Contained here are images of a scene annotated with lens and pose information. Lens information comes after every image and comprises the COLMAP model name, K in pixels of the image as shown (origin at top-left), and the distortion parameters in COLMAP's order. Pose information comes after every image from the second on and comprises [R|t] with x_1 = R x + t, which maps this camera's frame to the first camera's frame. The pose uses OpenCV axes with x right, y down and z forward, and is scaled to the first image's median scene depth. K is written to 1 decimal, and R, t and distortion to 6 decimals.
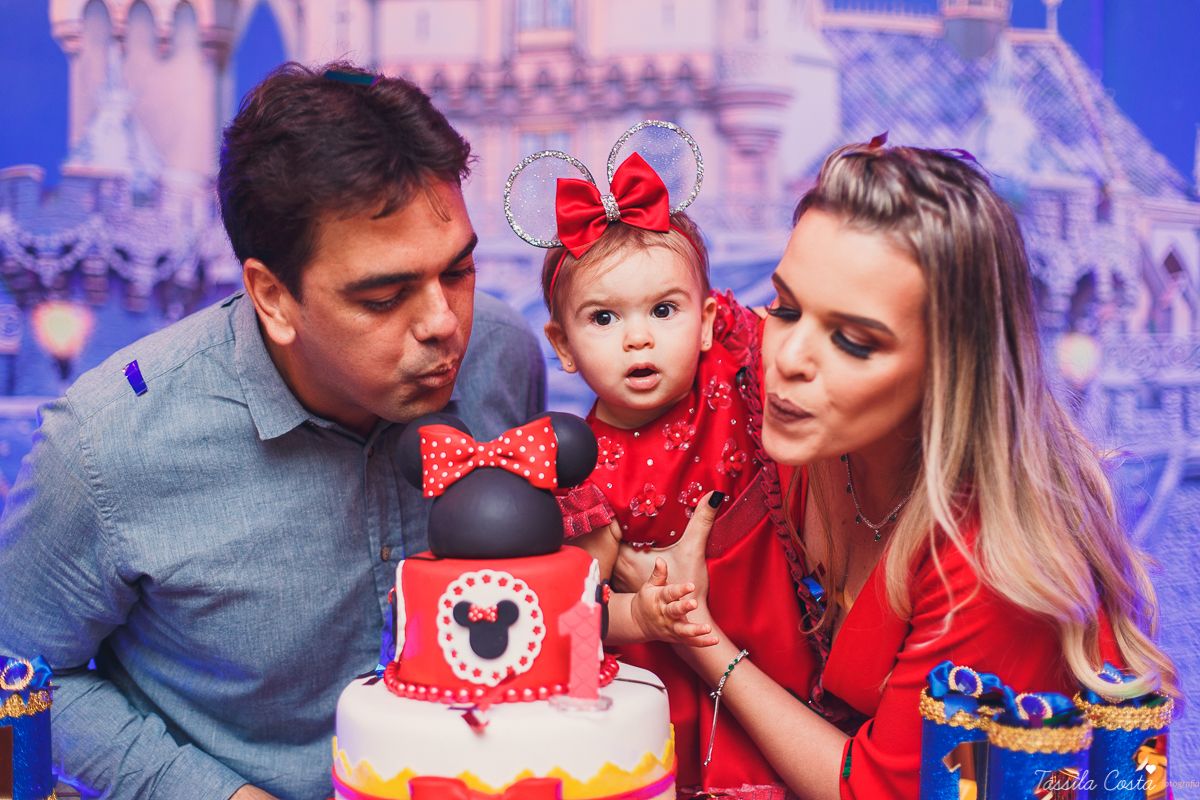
lens RADIAL K [[1764.5, 0, 600.0], [0, 1764.5, 400.0], [0, 0, 1]] dist [0.004222, -0.135684]
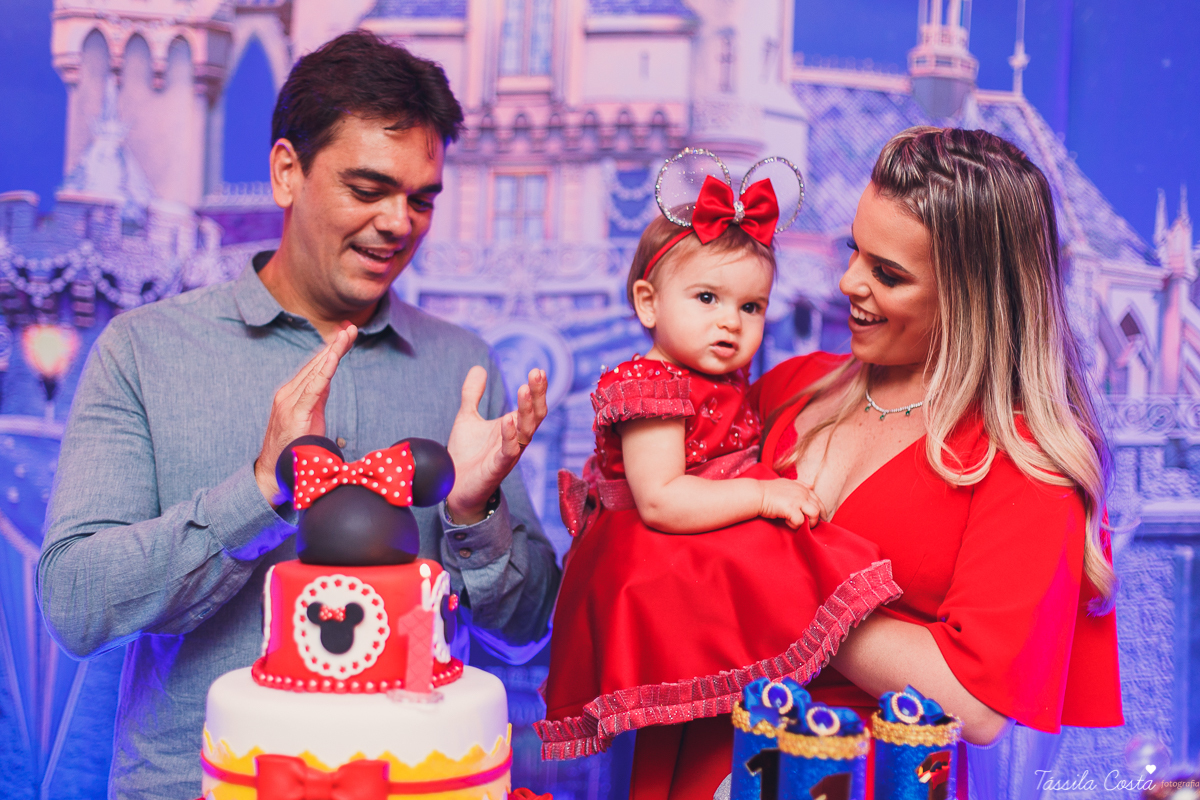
lens RADIAL K [[1878.4, 0, 600.0], [0, 1878.4, 400.0], [0, 0, 1]] dist [0.001364, -0.099092]
pose [[0.998413, 0.037388, -0.042122, 0.142439], [-0.038424, 0.998972, -0.024064, 0.006900], [0.041179, 0.025644, 0.998823, -0.184890]]
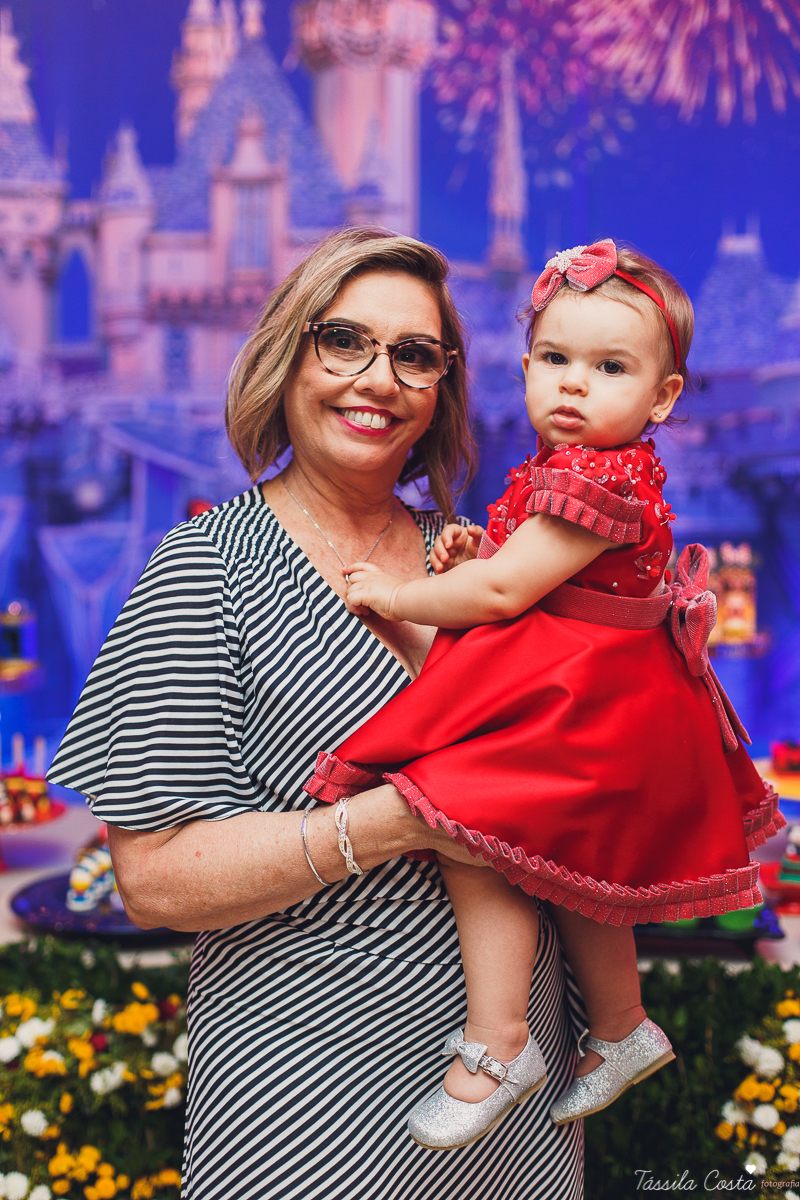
lens RADIAL K [[1878.4, 0, 400.0], [0, 1878.4, 600.0], [0, 0, 1]] dist [0.001364, -0.099092]
pose [[0.999456, 0.004291, 0.032712, 0.115340], [-0.006536, 0.997607, 0.068825, -0.051971], [-0.032339, -0.069002, 0.997092, -1.675482]]
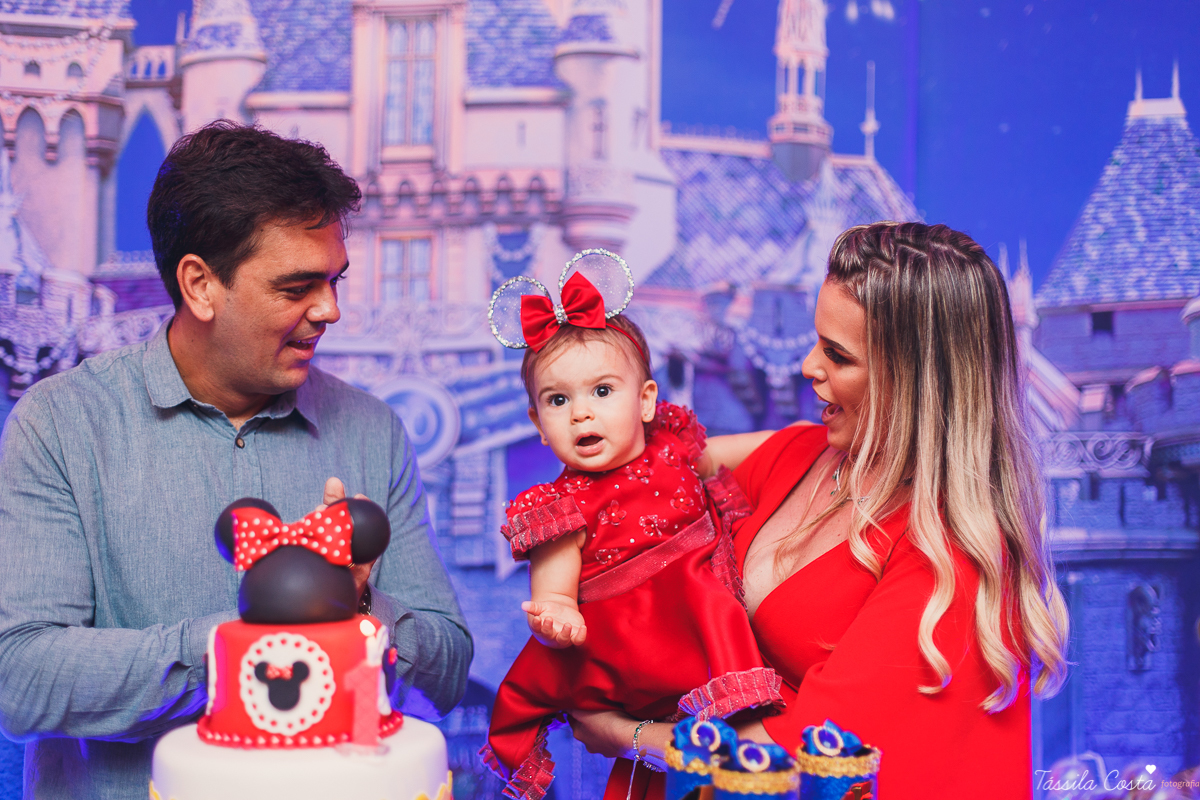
lens RADIAL K [[1762.2, 0, 600.0], [0, 1762.2, 400.0], [0, 0, 1]] dist [0.003197, -0.149808]
pose [[0.998809, 0.013775, 0.046799, 0.083120], [-0.011381, 0.998631, -0.051052, -0.000294], [-0.047438, 0.050459, 0.997599, -0.164526]]
